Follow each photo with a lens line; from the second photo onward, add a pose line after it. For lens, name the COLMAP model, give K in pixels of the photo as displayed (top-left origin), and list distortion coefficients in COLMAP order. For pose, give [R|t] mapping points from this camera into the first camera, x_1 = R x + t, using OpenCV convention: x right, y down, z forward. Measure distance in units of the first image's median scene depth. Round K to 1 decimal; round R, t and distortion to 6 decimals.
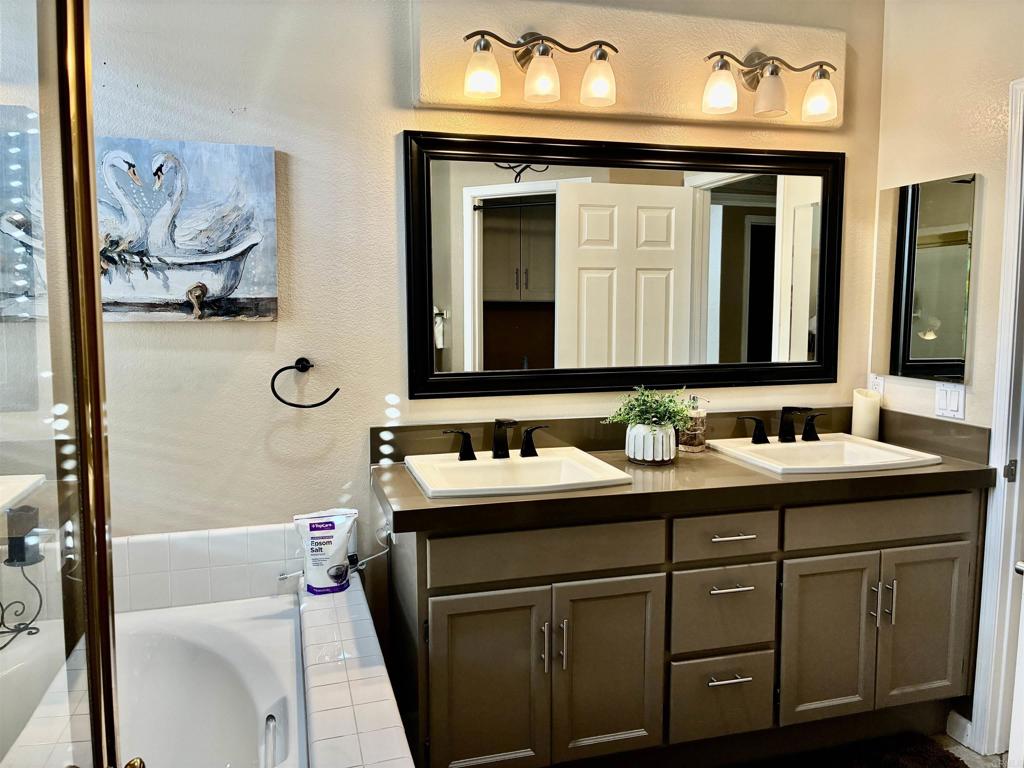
lens RADIAL K [[786.5, 0, 512.0], [0, 786.5, 384.0], [0, 0, 1]] dist [0.022968, 0.001856]
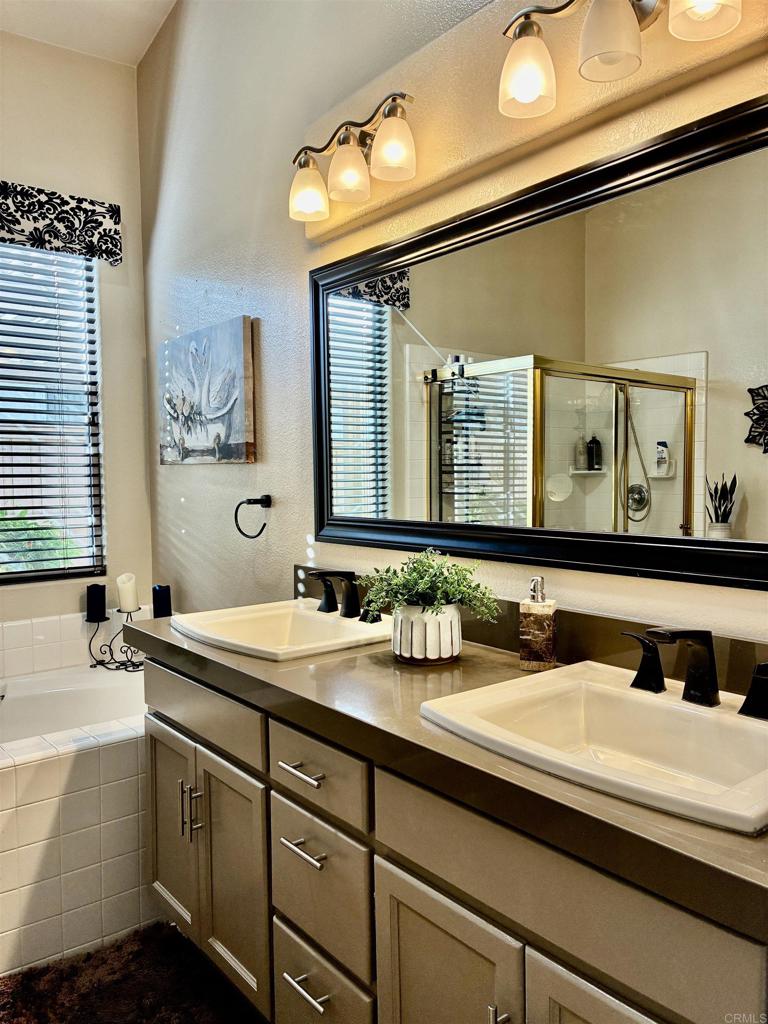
lens RADIAL K [[786.5, 0, 384.0], [0, 786.5, 512.0], [0, 0, 1]] dist [0.022968, 0.001856]
pose [[0.376404, 0.045695, -0.925328, 0.885214], [-0.084614, 0.996304, 0.014781, -0.041510], [0.922584, 0.072732, 0.378880, 0.766032]]
